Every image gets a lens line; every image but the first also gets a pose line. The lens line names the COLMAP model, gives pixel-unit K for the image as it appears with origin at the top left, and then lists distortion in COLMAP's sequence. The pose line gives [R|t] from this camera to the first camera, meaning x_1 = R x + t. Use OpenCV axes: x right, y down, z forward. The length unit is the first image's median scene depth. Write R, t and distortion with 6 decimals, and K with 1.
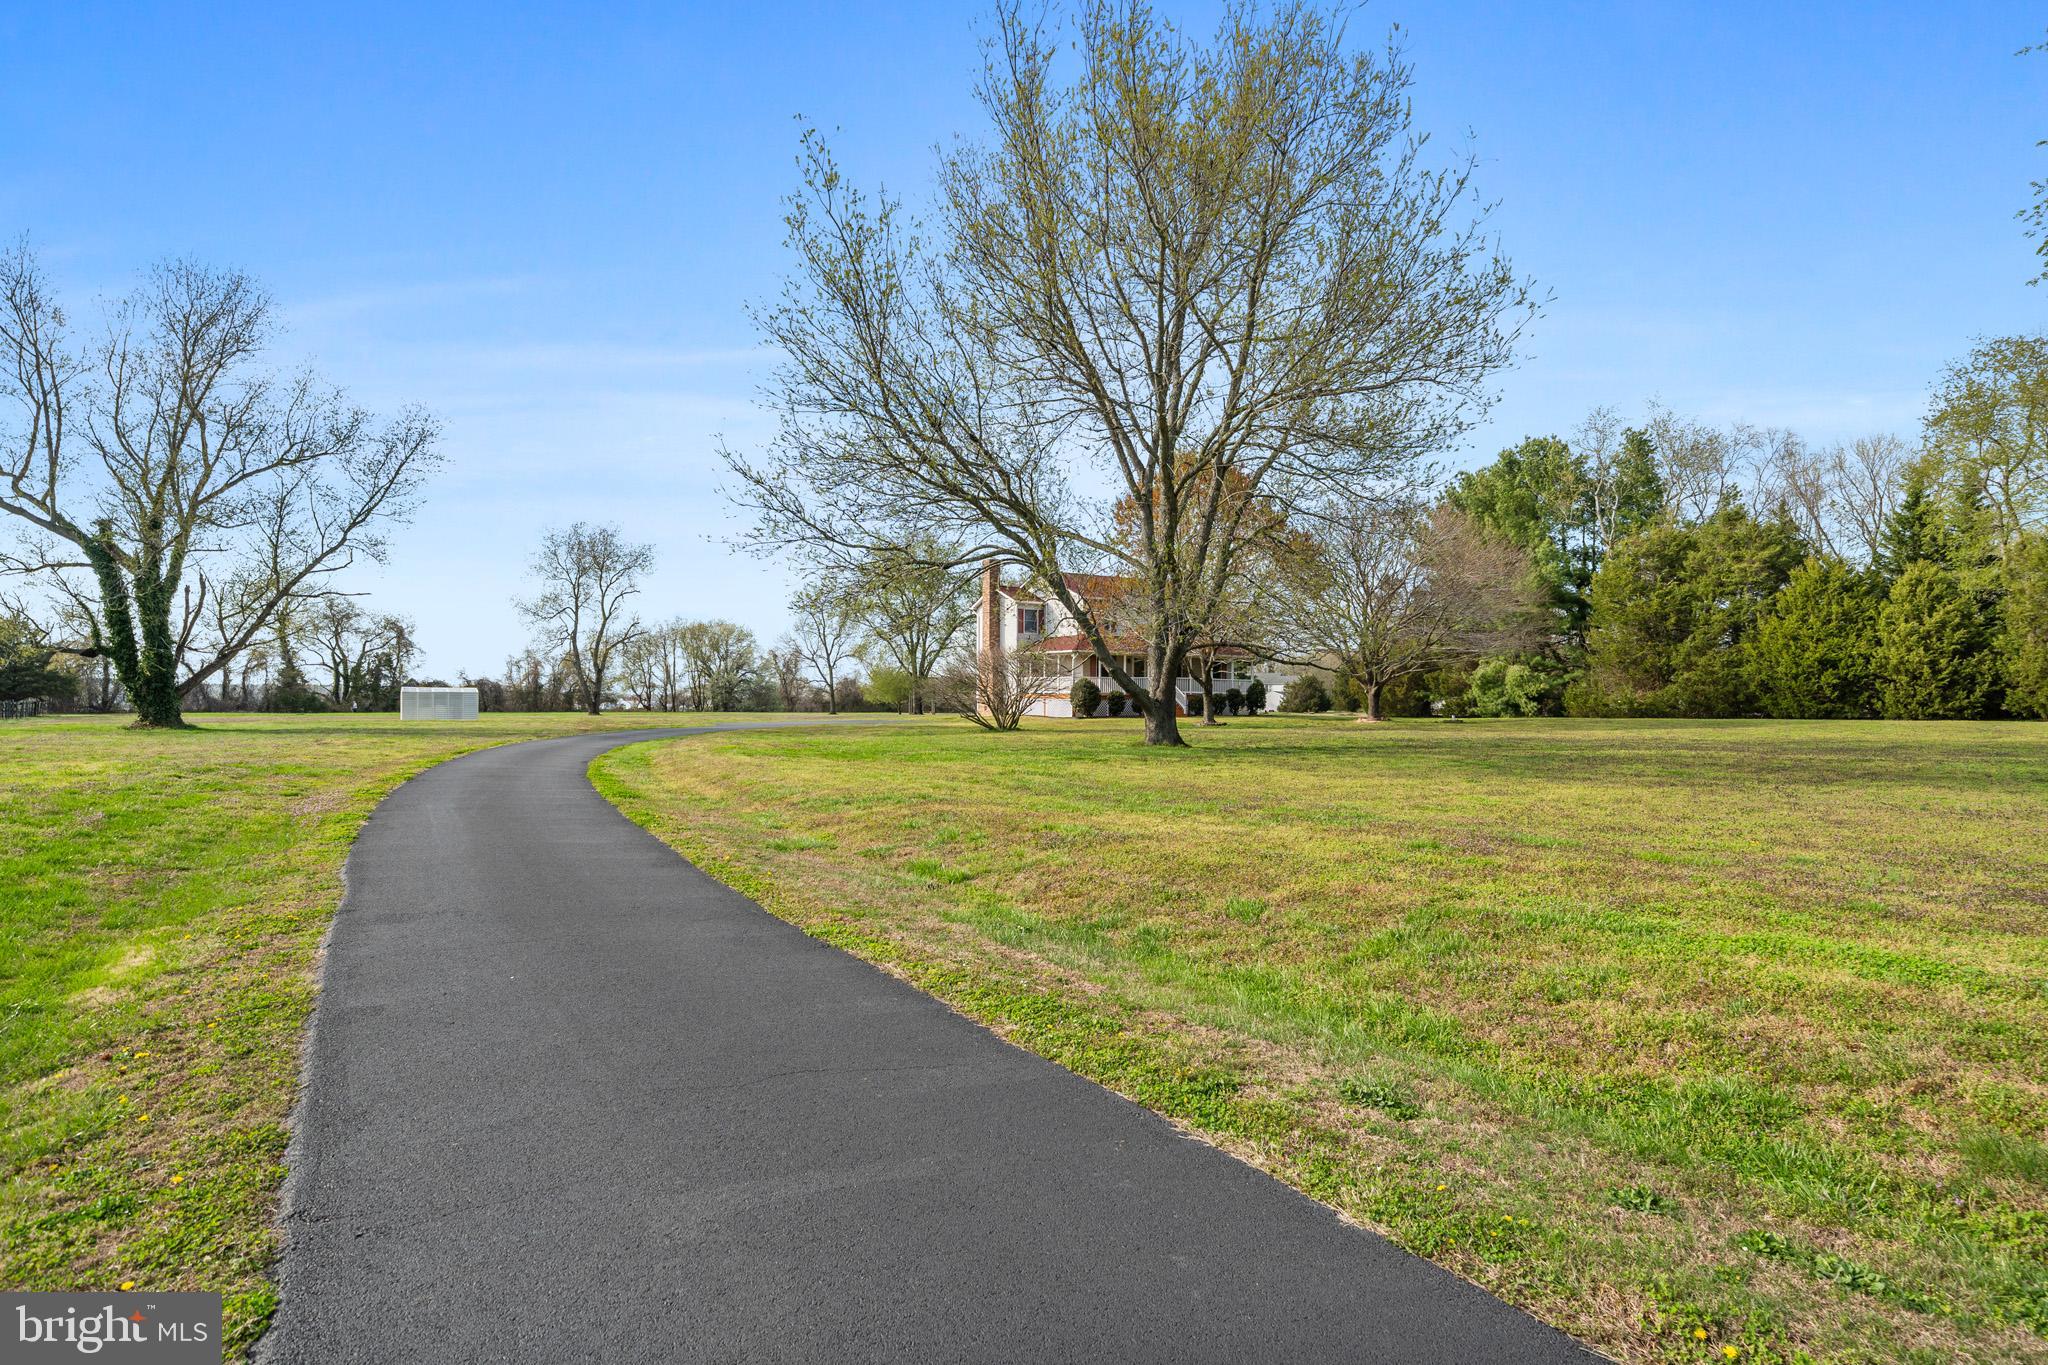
lens RADIAL K [[1234.2, 0, 1024.0], [0, 1234.2, 682.5], [0, 0, 1]] dist [0.080956, -0.000062]
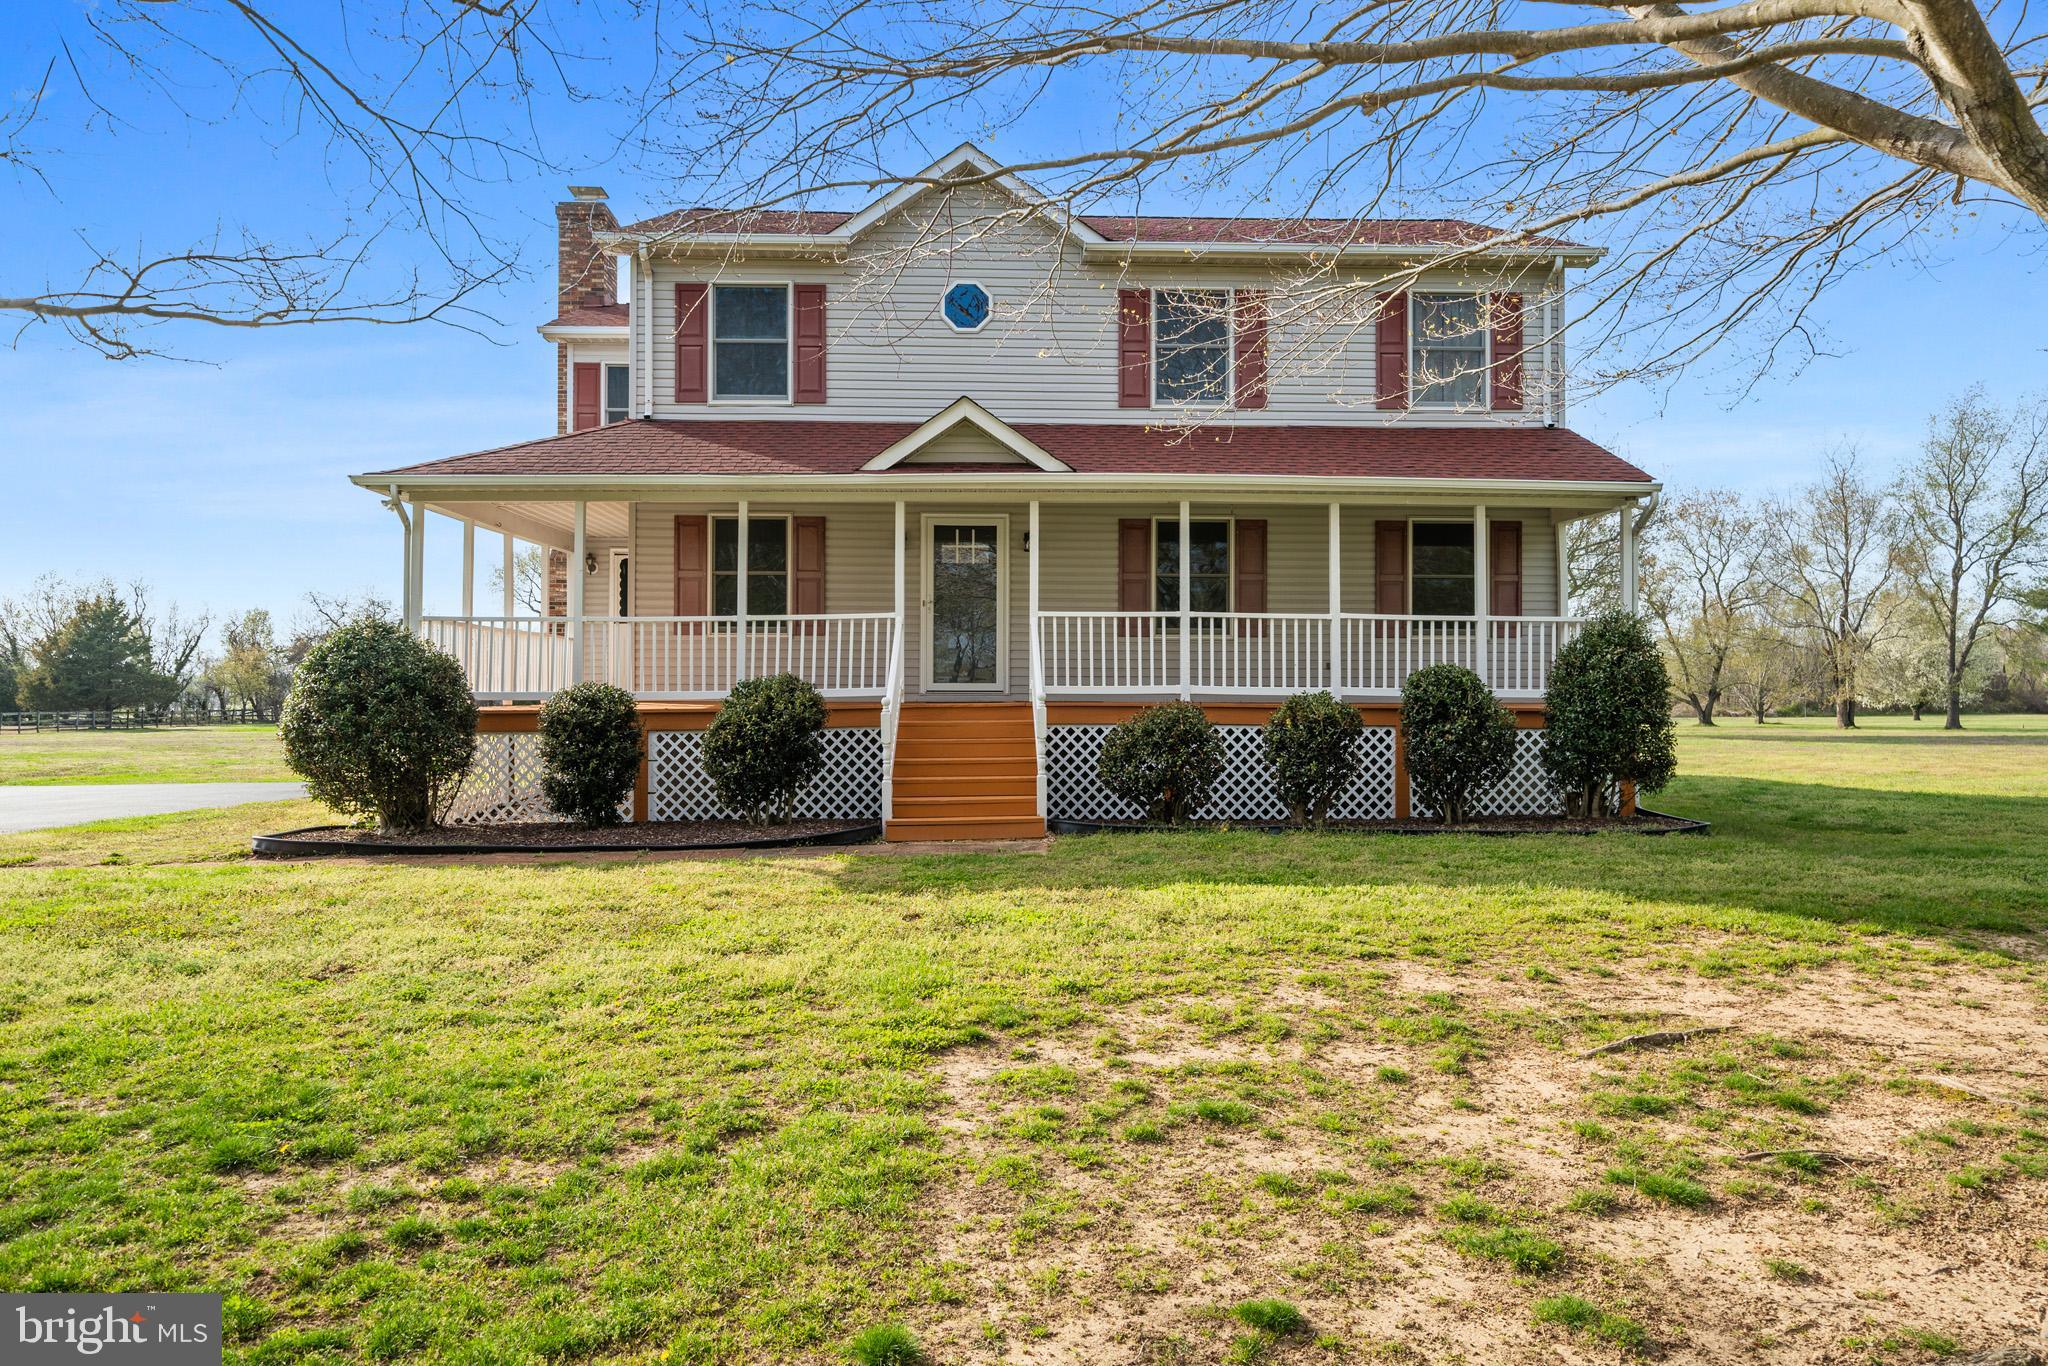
lens RADIAL K [[1413.3, 0, 1024.0], [0, 1413.3, 683.0], [0, 0, 1]] dist [0.029042, -0.001744]
pose [[0.856811, -0.006577, -0.515589, 0.128405], [0.012478, 0.999890, 0.007981, 0.002721], [0.515480, -0.013272, 0.856799, 0.464048]]
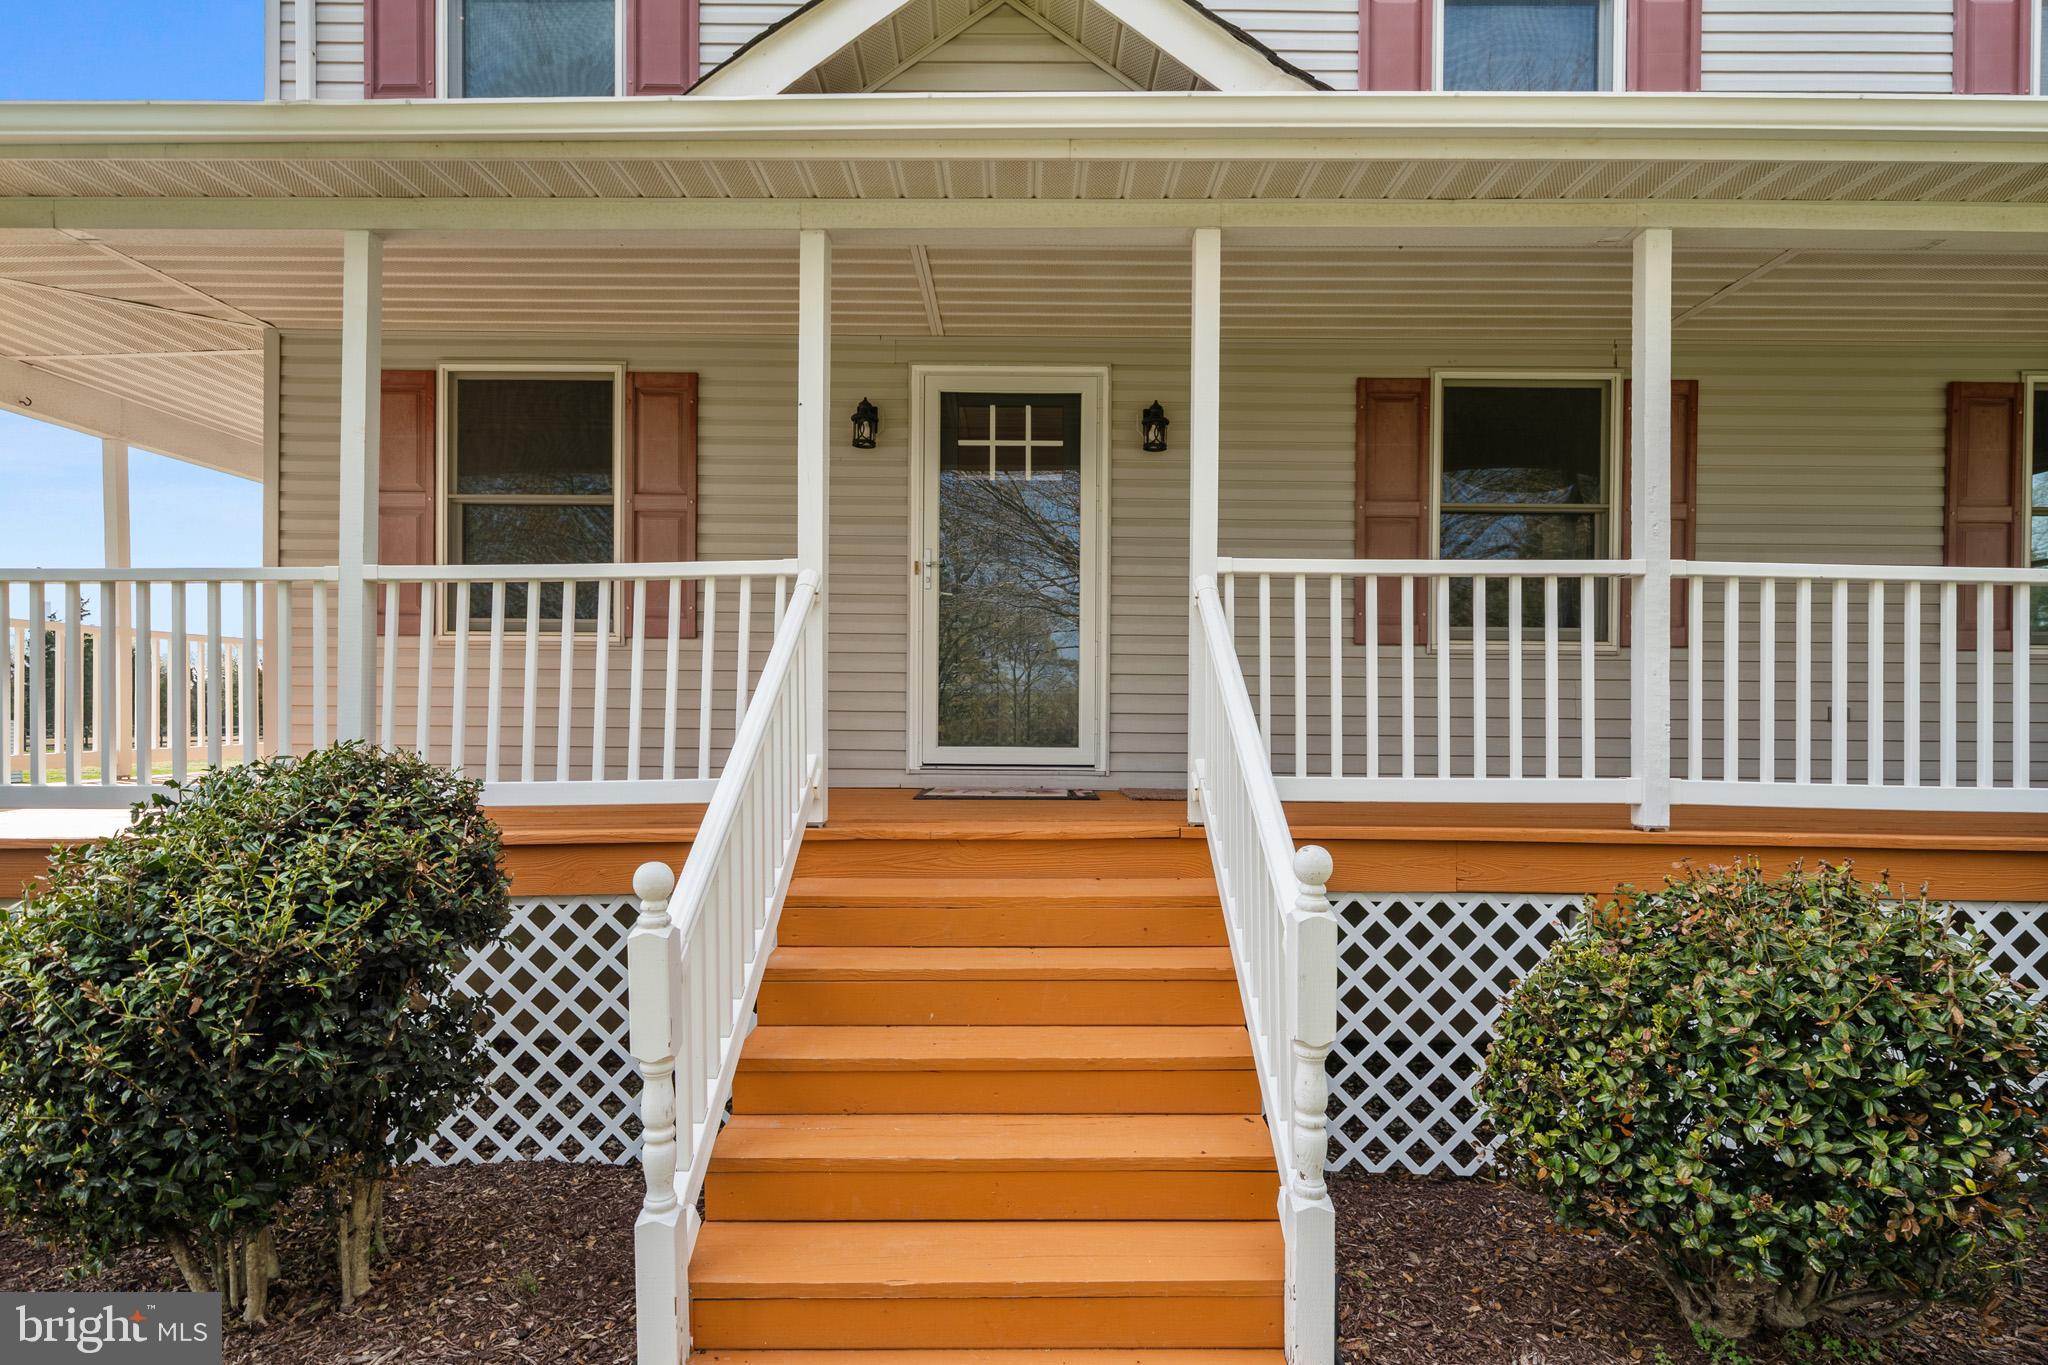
lens RADIAL K [[1096.7, 0, 1015.9], [0, 1096.7, 697.1], [0, 0, 1]] dist [0.030985, 0.000038]
pose [[0.827191, -0.005827, -0.561891, 0.079915], [0.006169, 0.999980, -0.001289, 0.001649], [0.561887, -0.002400, 0.827211, 0.539254]]
